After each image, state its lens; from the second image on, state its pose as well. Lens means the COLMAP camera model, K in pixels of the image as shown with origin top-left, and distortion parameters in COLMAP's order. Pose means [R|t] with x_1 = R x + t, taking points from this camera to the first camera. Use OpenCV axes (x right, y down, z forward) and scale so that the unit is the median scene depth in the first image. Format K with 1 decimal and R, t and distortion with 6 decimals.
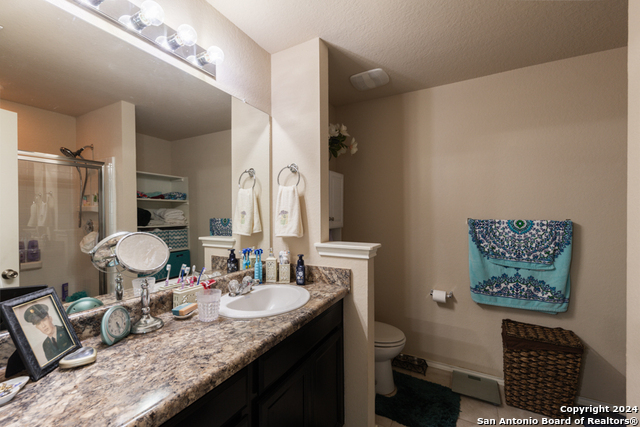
lens RADIAL K [[268.8, 0, 320.7], [0, 268.8, 215.0], [0, 0, 1]] dist [0.000091, 0.000009]
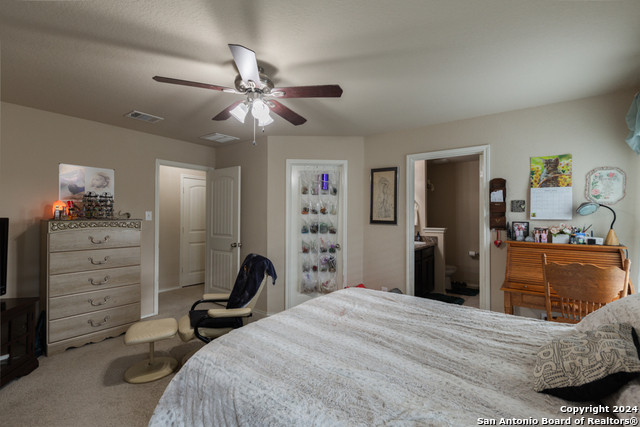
lens RADIAL K [[286.9, 0, 318.8], [0, 286.9, 213.2], [0, 0, 1]] dist [-0.002028, 0.000293]
pose [[0.989215, 0.003514, -0.146427, -0.701386], [-0.004654, 0.999961, -0.007441, -0.025348], [0.146395, 0.008042, 0.989193, -2.295250]]
